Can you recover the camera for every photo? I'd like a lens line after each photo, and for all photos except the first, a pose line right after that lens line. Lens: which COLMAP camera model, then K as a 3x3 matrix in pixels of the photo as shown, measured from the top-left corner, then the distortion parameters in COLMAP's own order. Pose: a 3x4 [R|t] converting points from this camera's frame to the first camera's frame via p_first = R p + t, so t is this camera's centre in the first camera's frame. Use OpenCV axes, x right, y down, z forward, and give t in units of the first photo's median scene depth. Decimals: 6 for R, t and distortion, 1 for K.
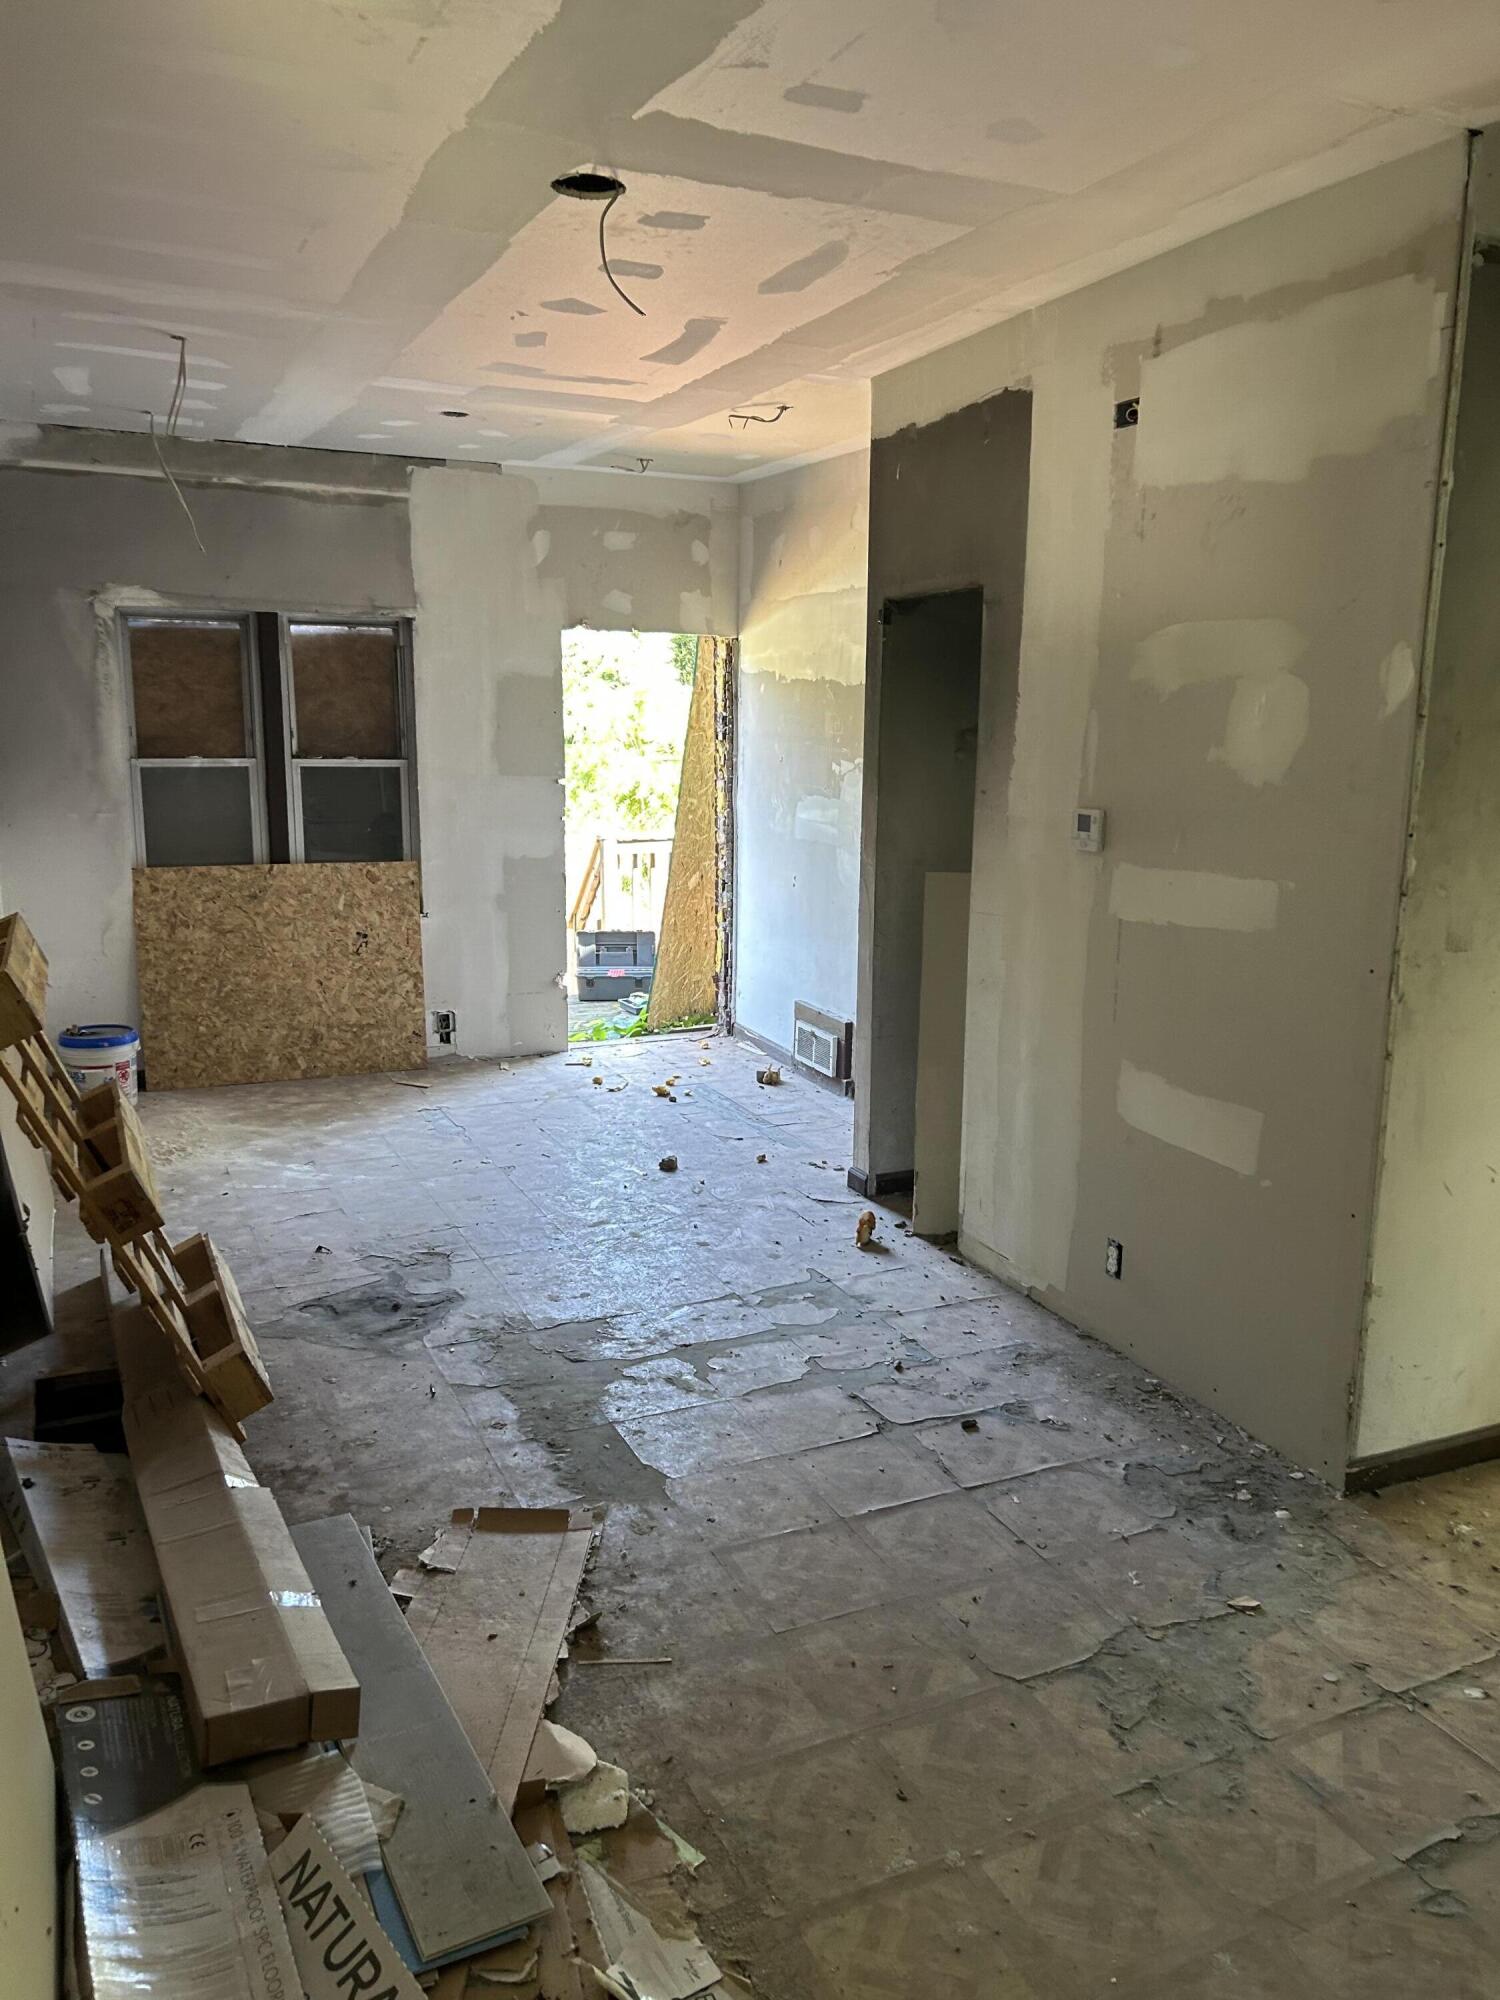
lens RADIAL K [[1505.7, 0, 753.4], [0, 1505.7, 991.4], [0, 0, 1]] dist [0.048518, -0.055027]
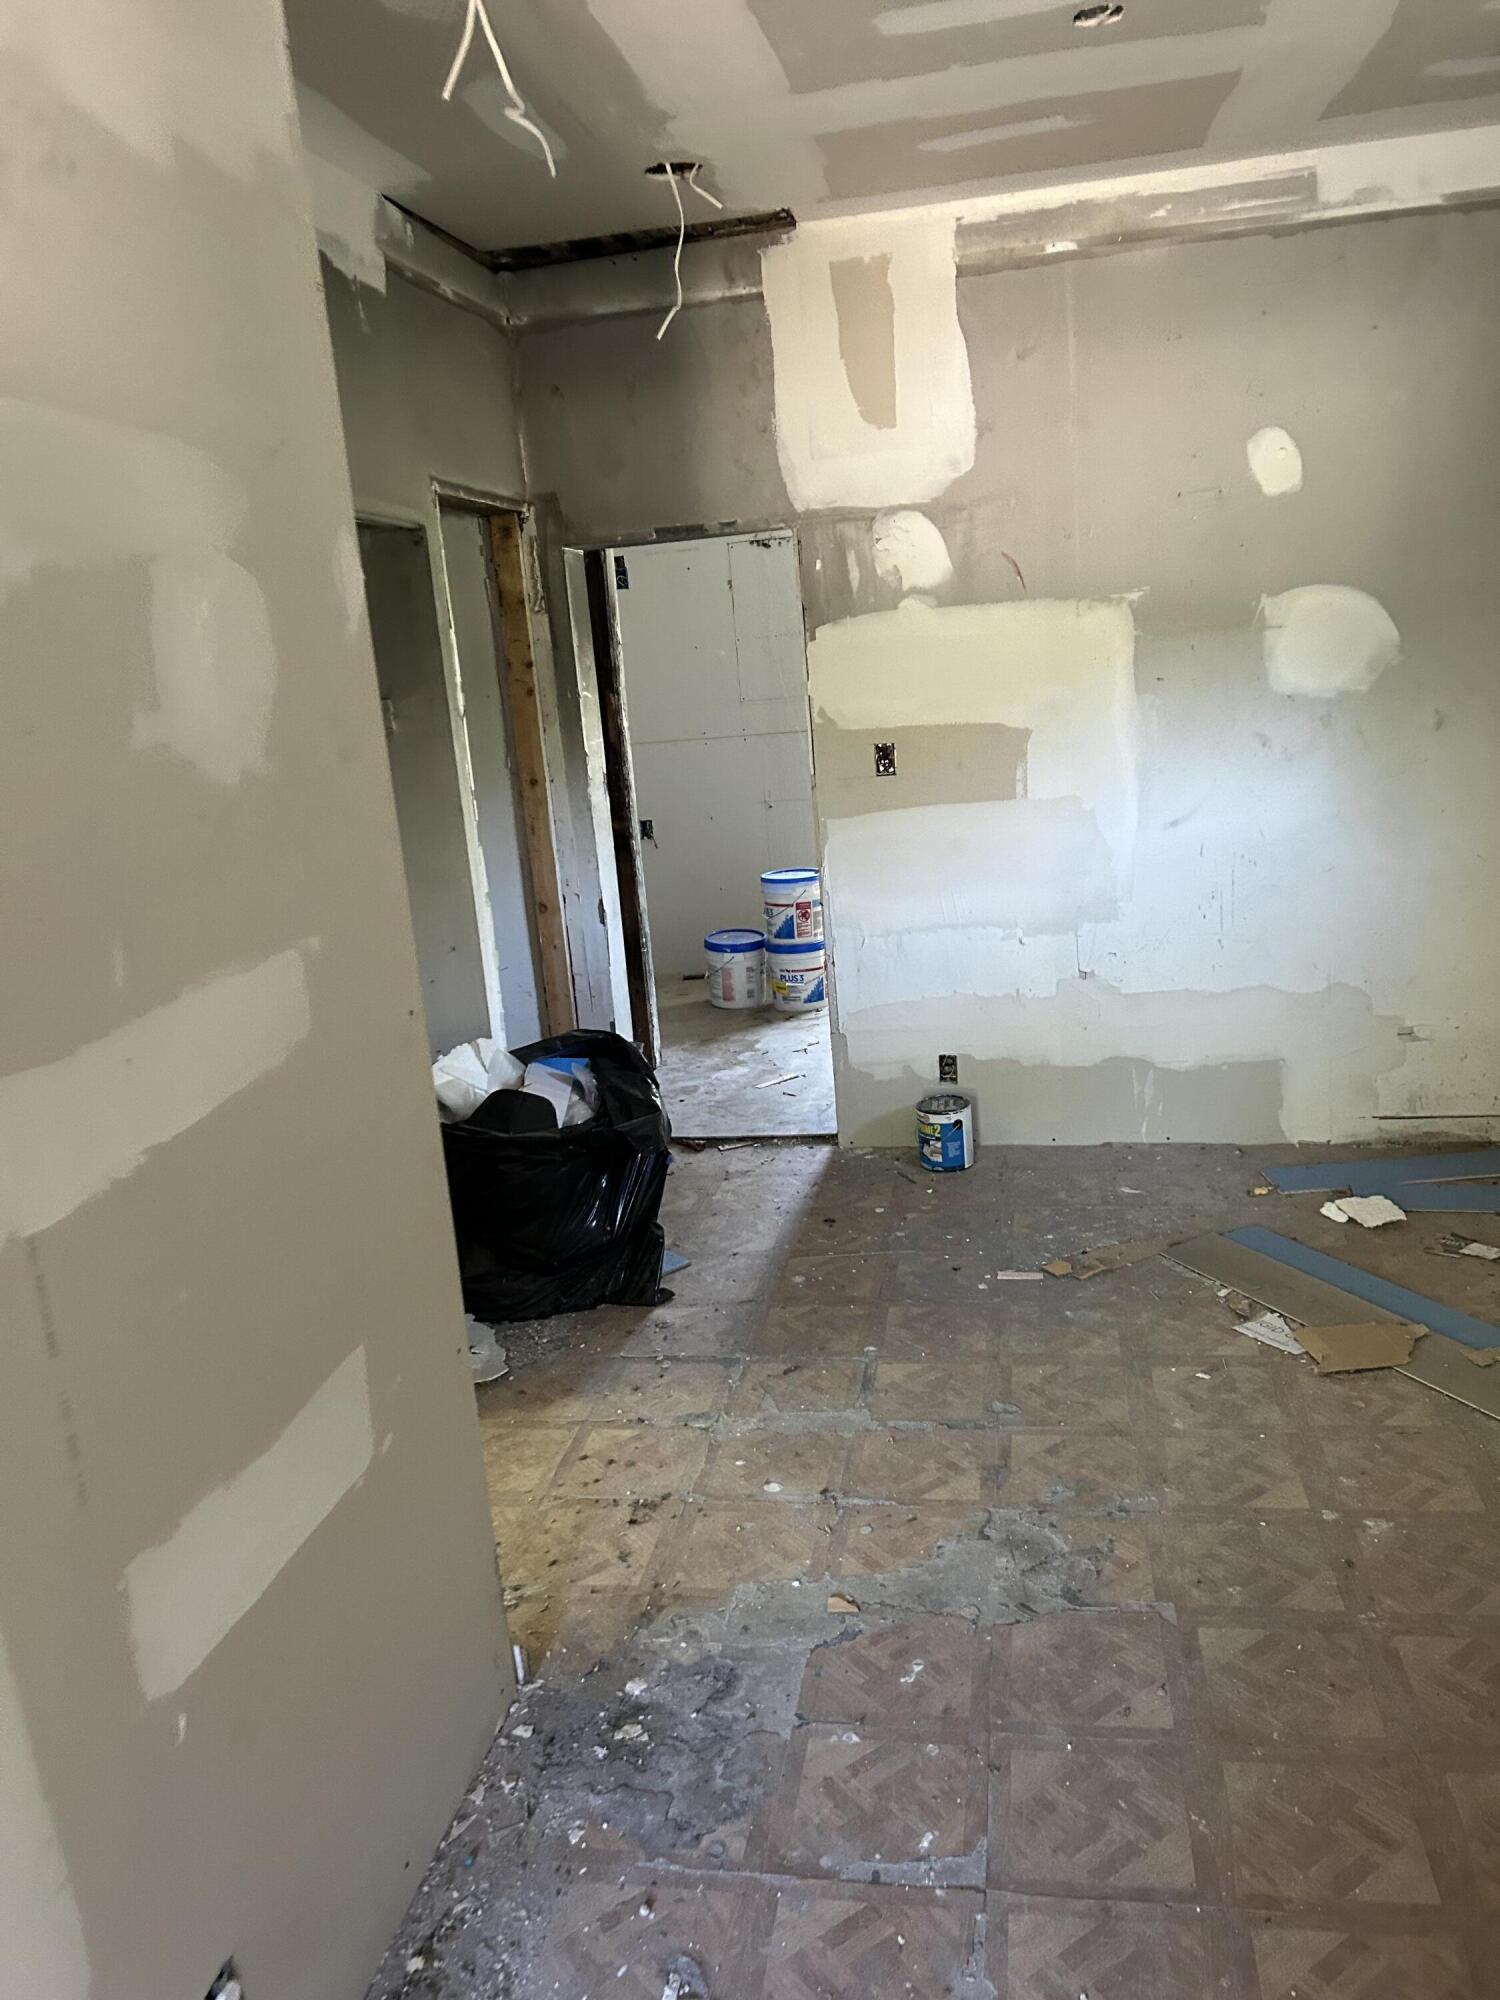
lens RADIAL K [[1505.7, 0, 744.8], [0, 1505.7, 1013.5], [0, 0, 1]] dist [0.048518, -0.055027]
pose [[-0.818485, -0.074805, 0.569637, -0.105490], [0.177366, 0.910157, 0.374372, -0.239974], [-0.546465, 0.407452, -0.731682, 1.401584]]
